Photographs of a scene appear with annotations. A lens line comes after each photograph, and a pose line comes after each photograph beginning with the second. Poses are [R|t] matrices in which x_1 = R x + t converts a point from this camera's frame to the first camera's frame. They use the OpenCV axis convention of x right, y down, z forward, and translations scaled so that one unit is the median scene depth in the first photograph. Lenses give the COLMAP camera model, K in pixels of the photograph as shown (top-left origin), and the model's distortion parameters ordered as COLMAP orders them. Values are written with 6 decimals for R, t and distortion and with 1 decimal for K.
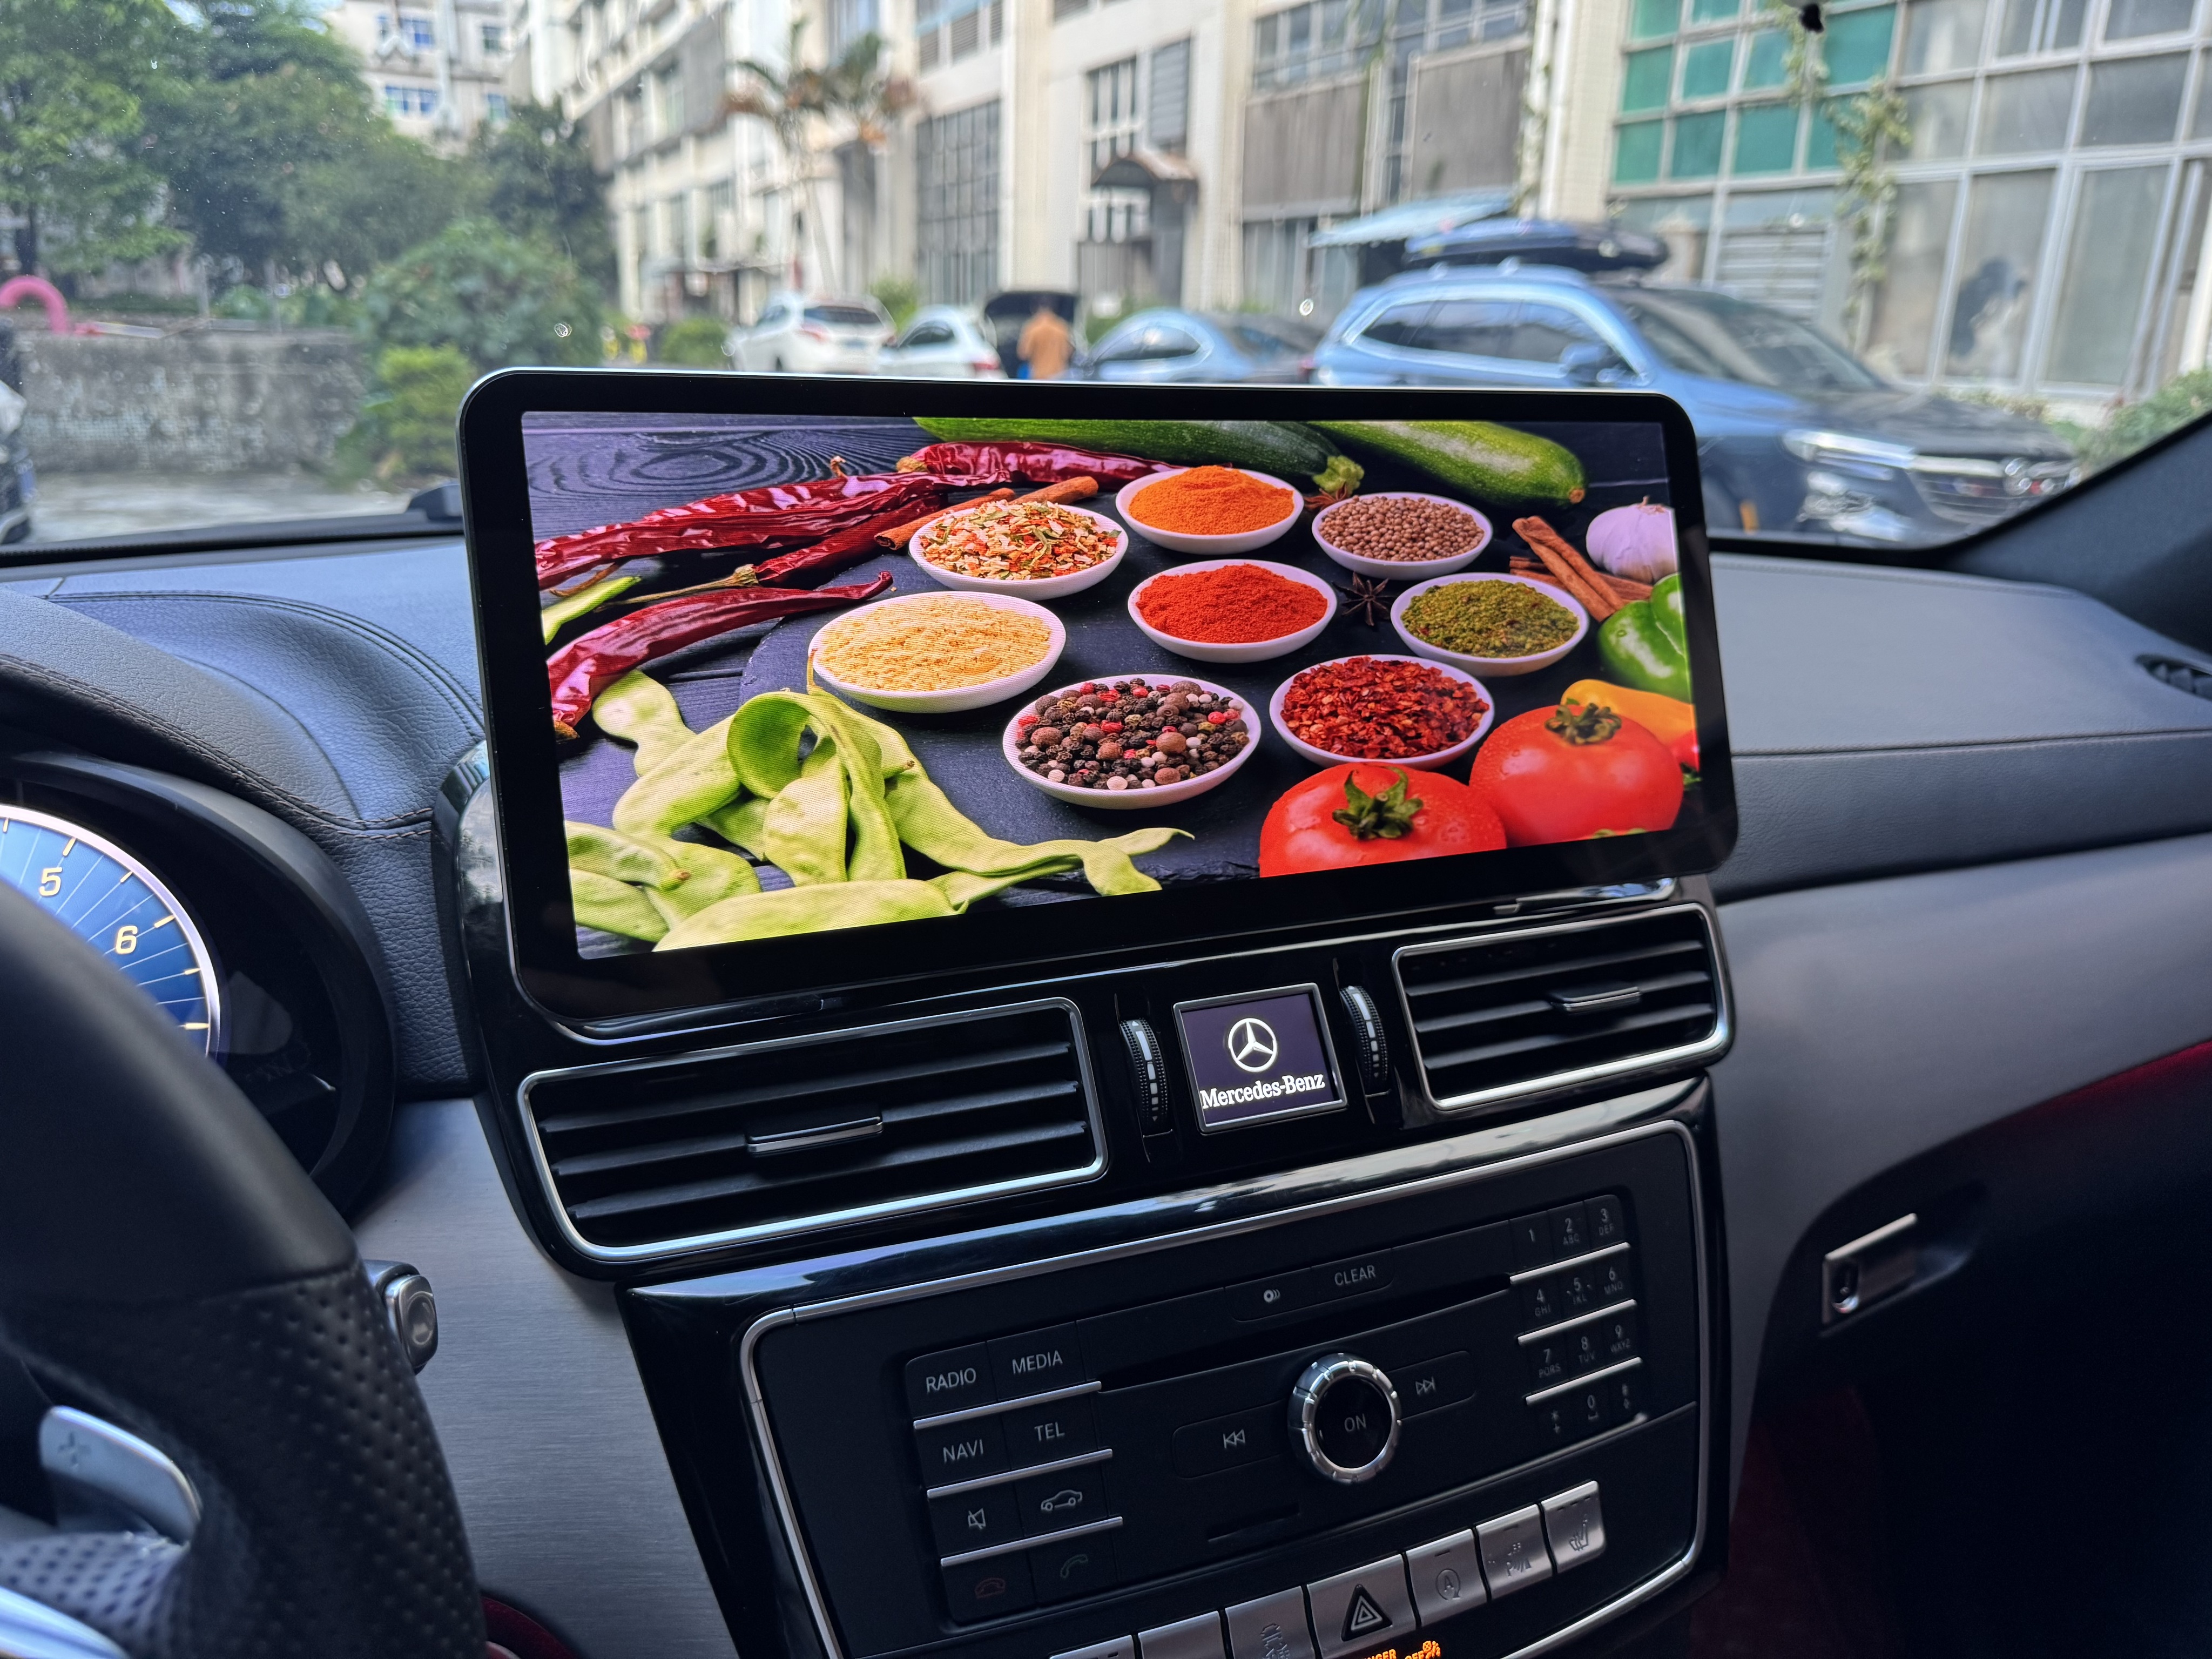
lens RADIAL K [[1591.3, 0, 1102.9], [0, 1591.3, 818.6], [0, 0, 1]] dist [0.059306, -0.094998]
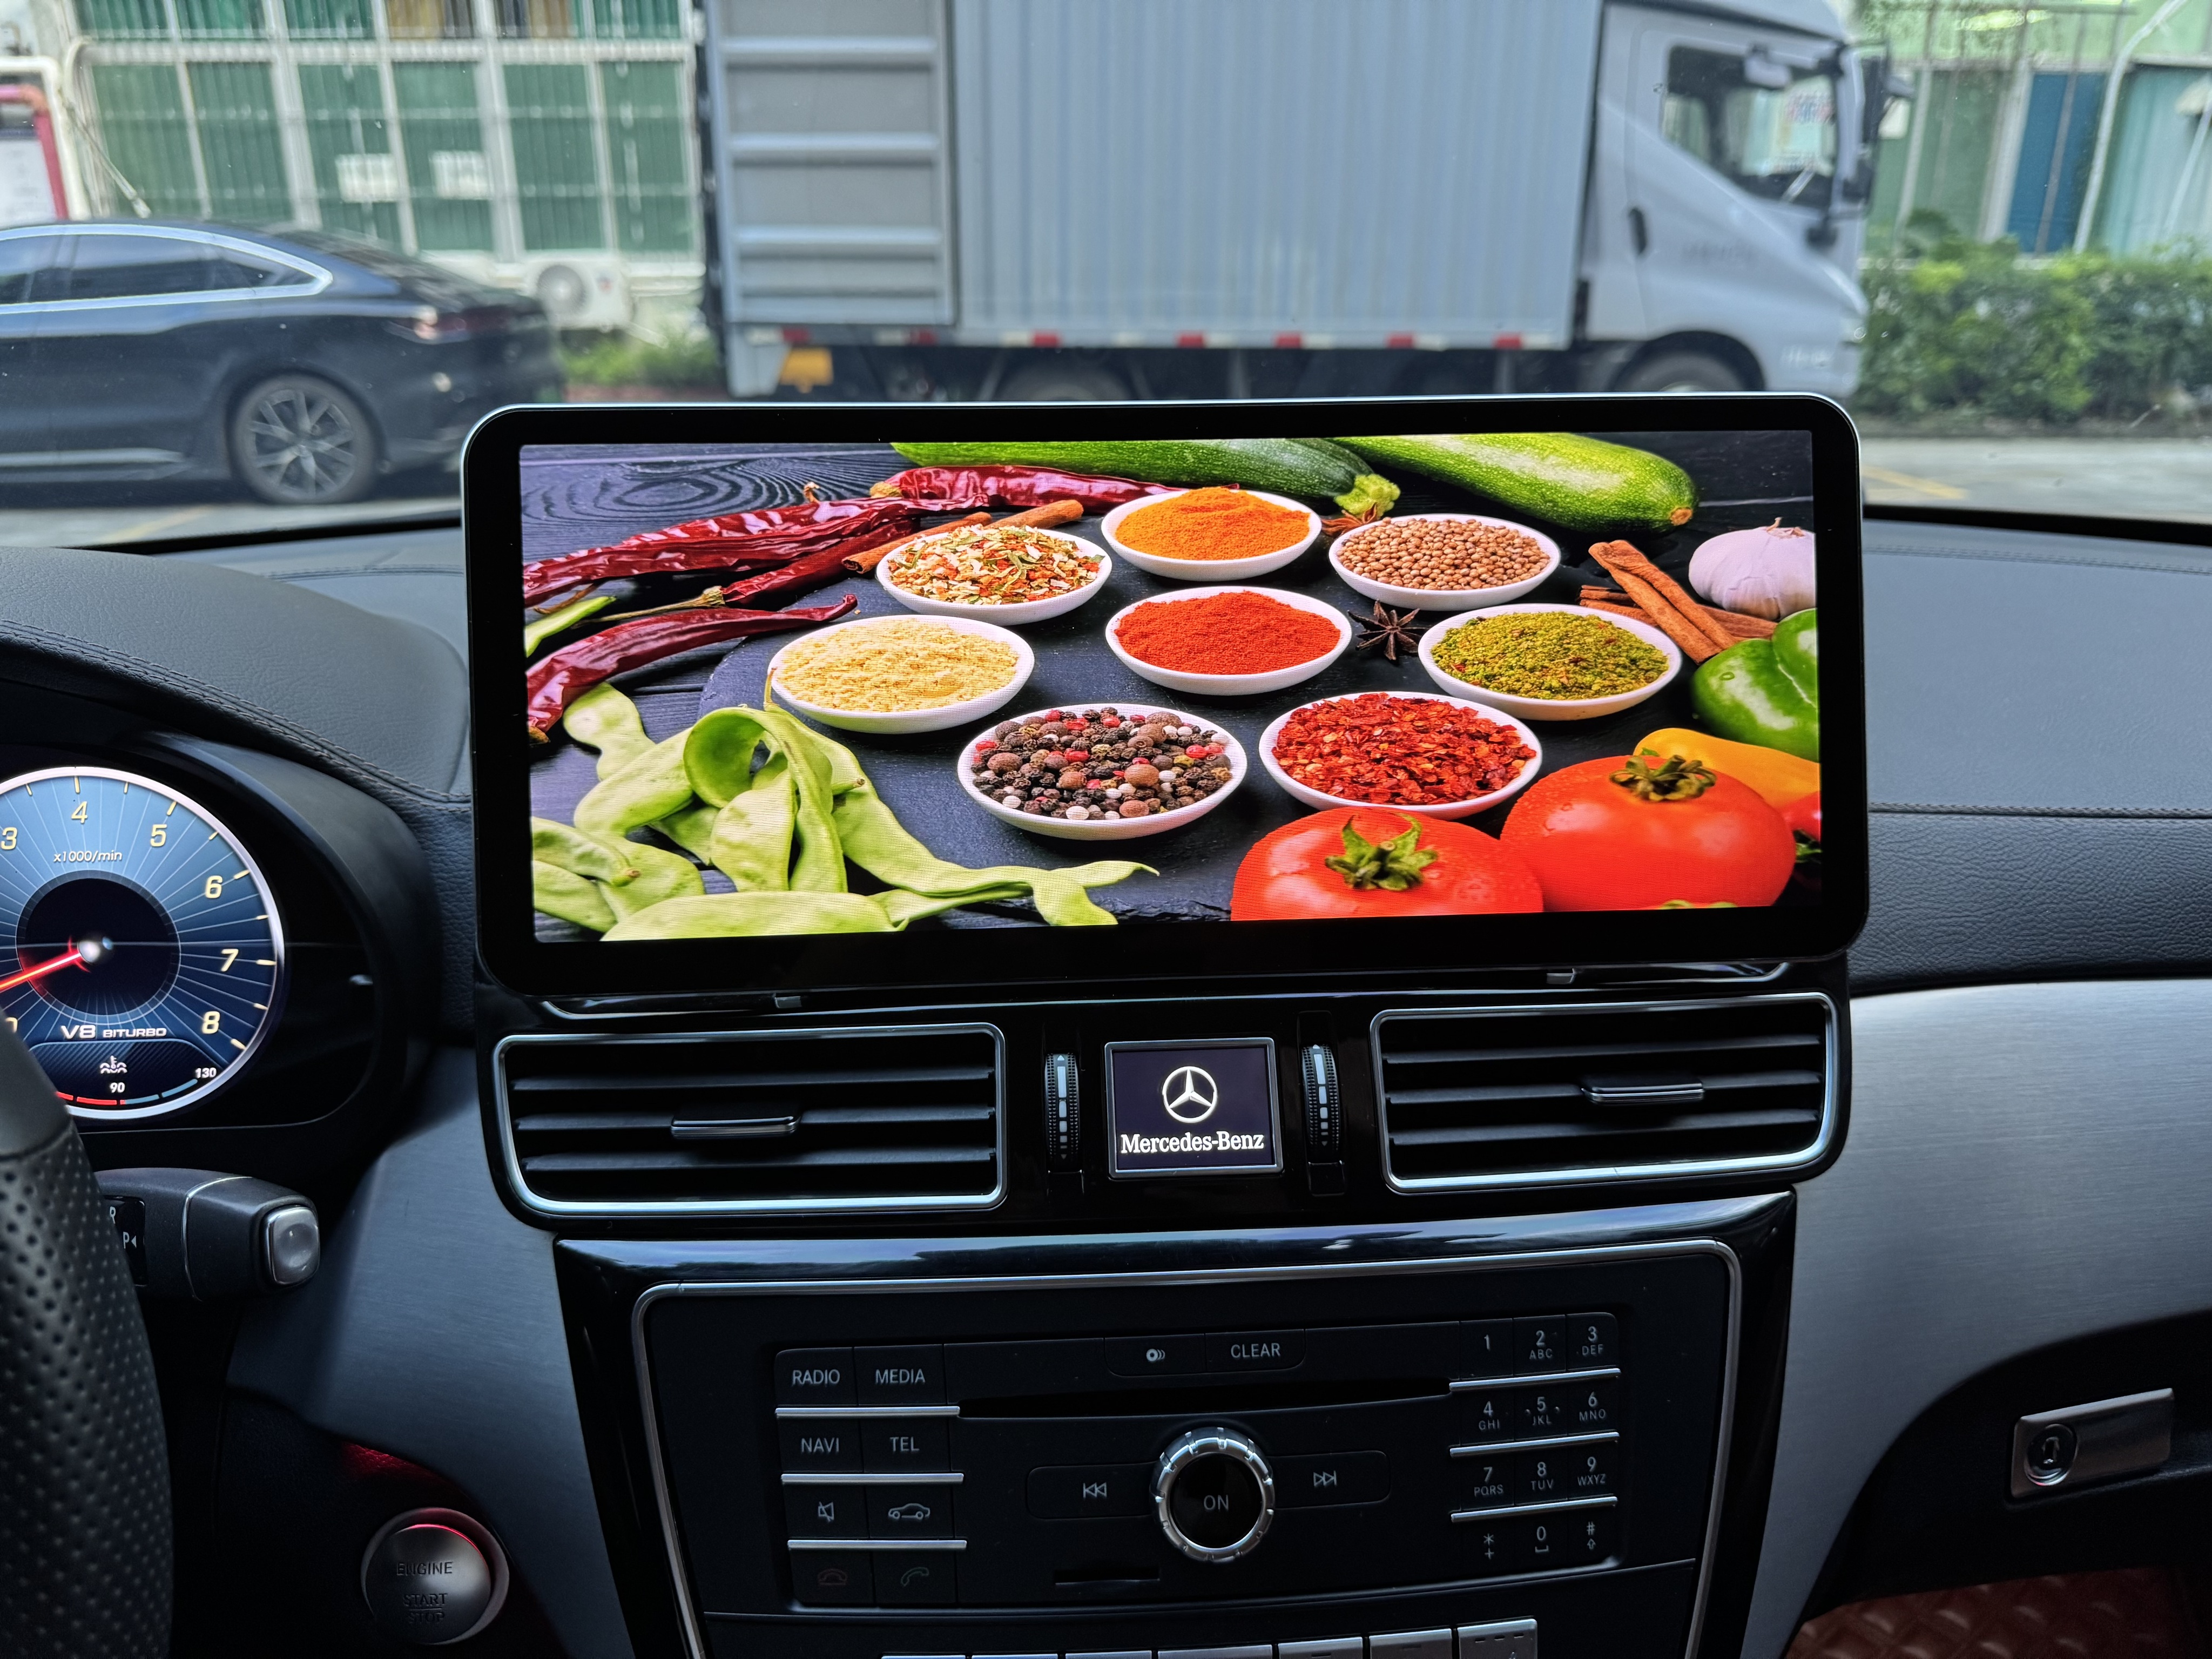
lens RADIAL K [[1604.1, 0, 1109.2], [0, 1604.1, 811.5], [0, 0, 1]] dist [0.060594, -0.105680]
pose [[0.937038, 0.082414, -0.339365, 0.367596], [-0.068440, 0.996248, 0.052963, -0.077870], [0.342457, -0.026402, 0.939163, 0.072812]]
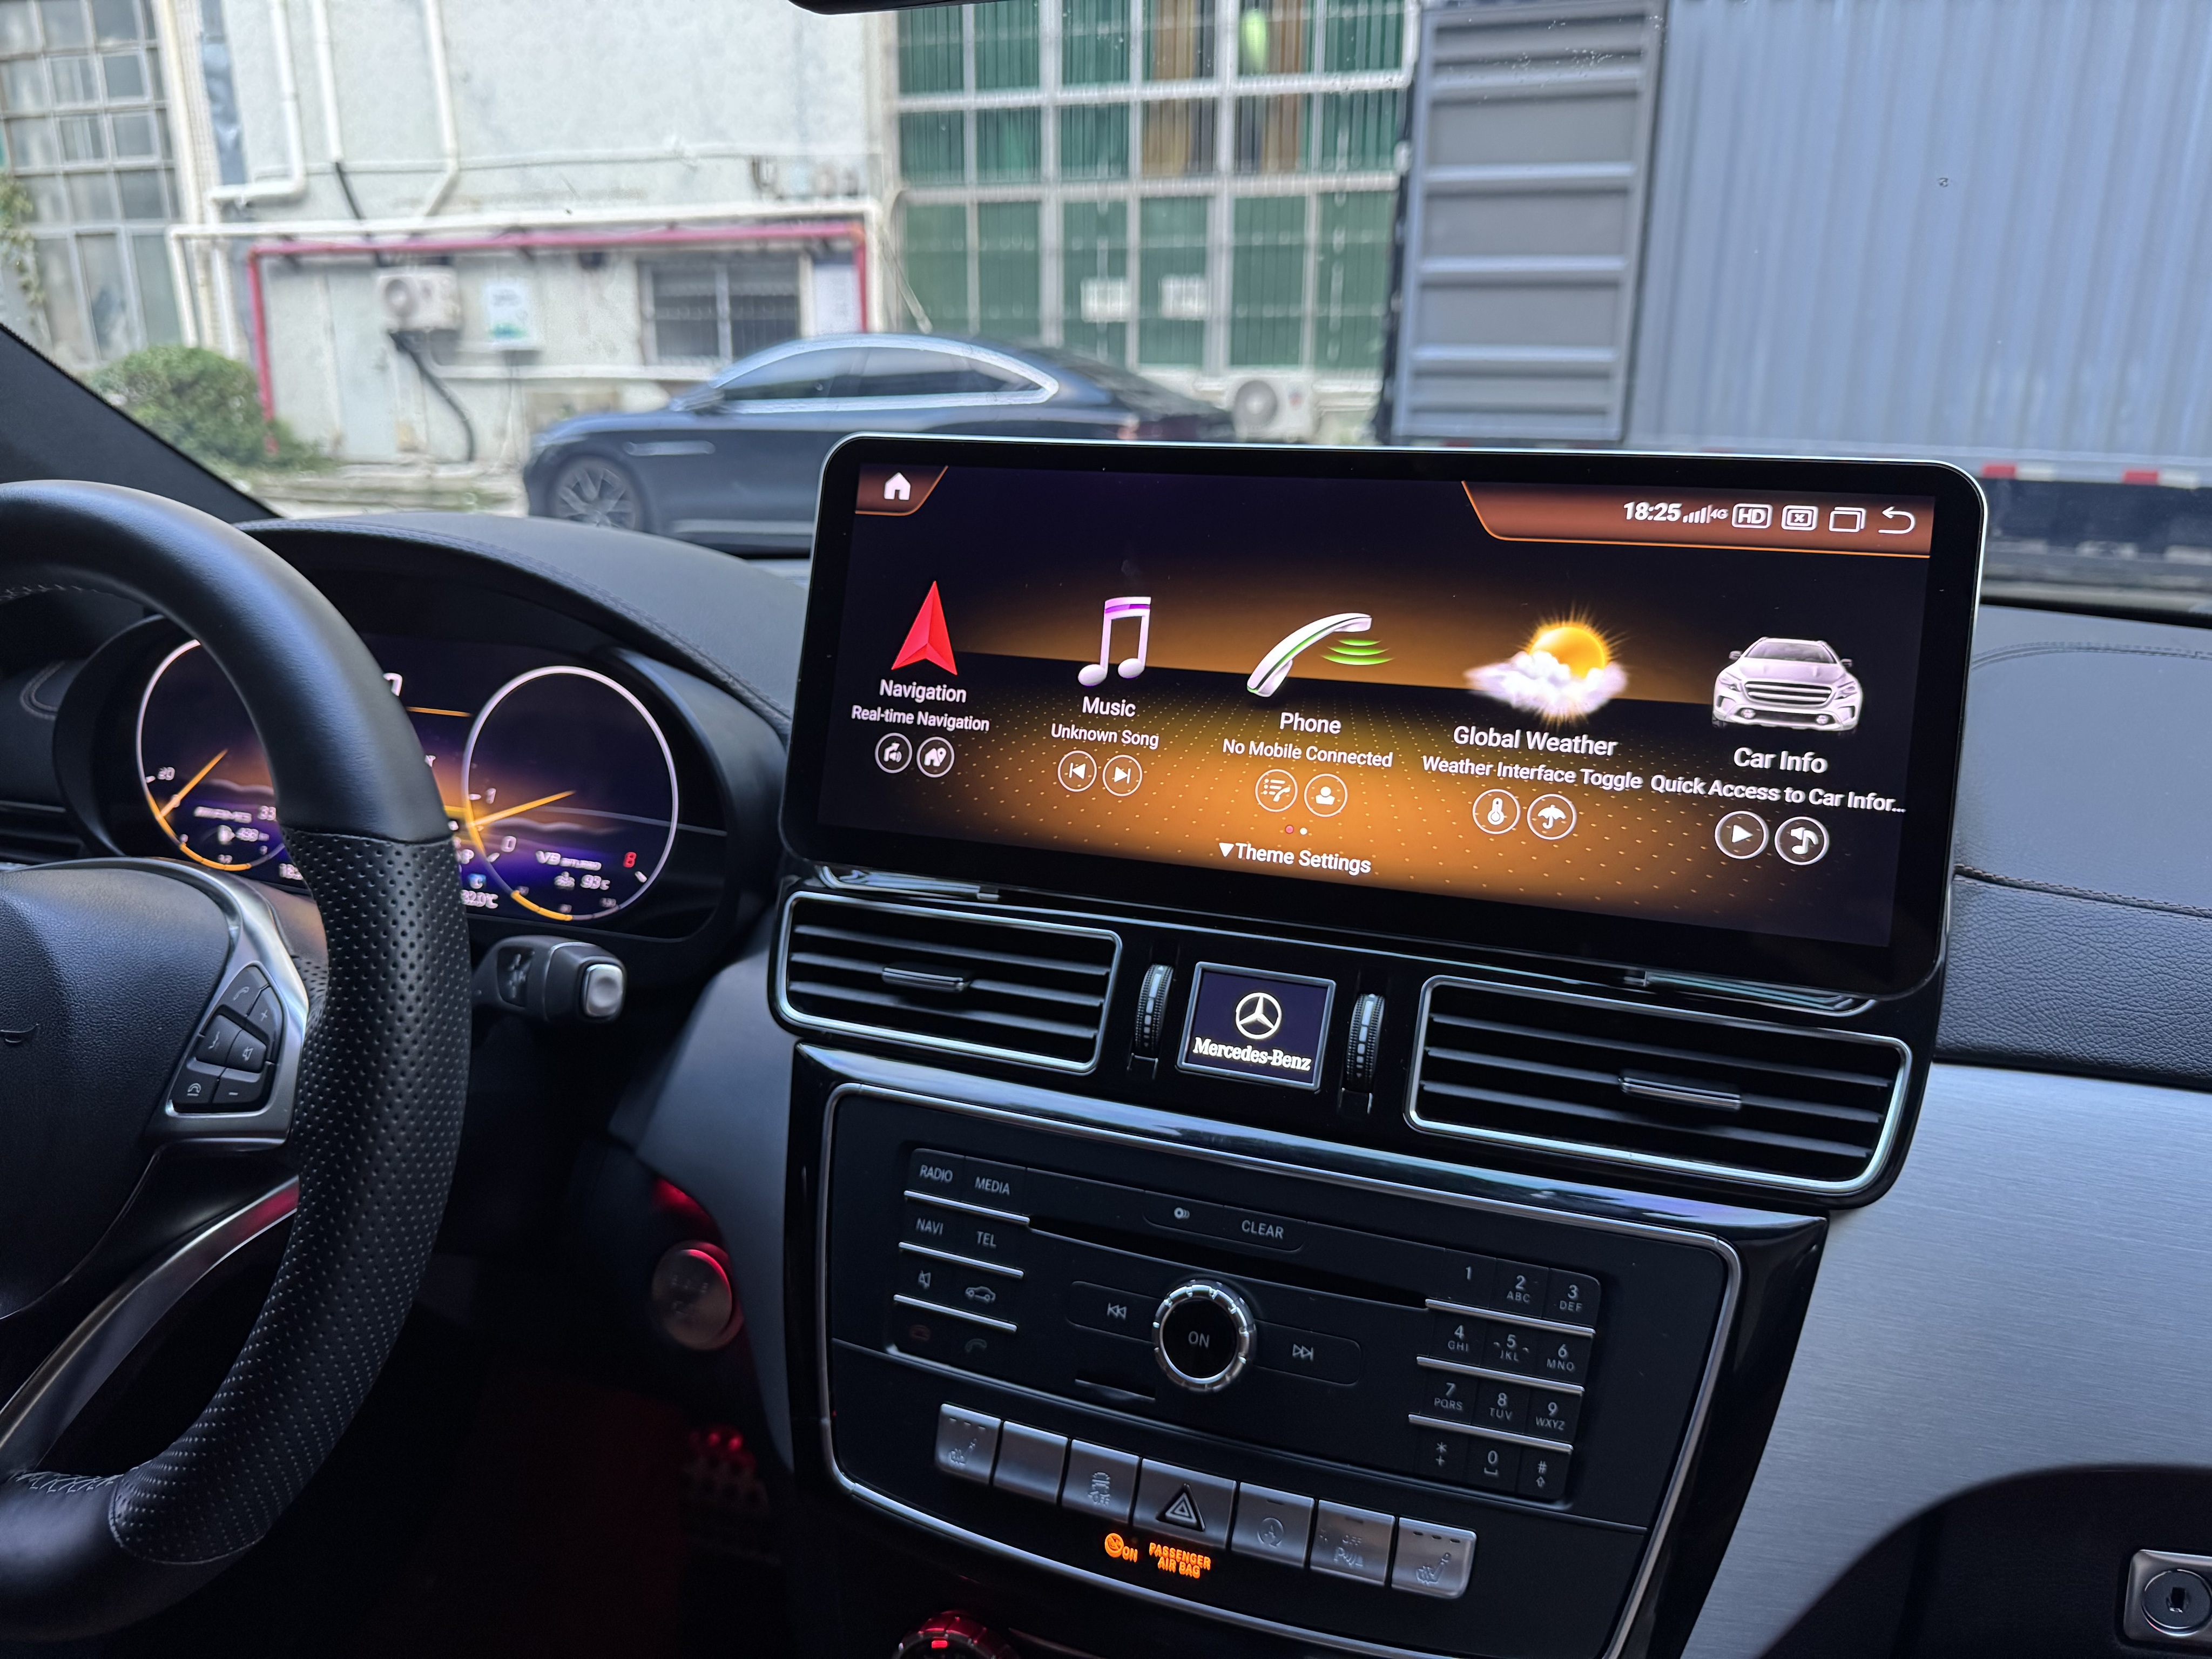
lens RADIAL K [[1591.3, 0, 1102.9], [0, 1591.3, 818.6], [0, 0, 1]] dist [0.059306, -0.094998]
pose [[0.719495, 0.167001, -0.674120, 0.772074], [-0.187278, 0.981355, 0.043229, -0.026925], [0.668771, 0.095145, 0.737356, 0.061947]]
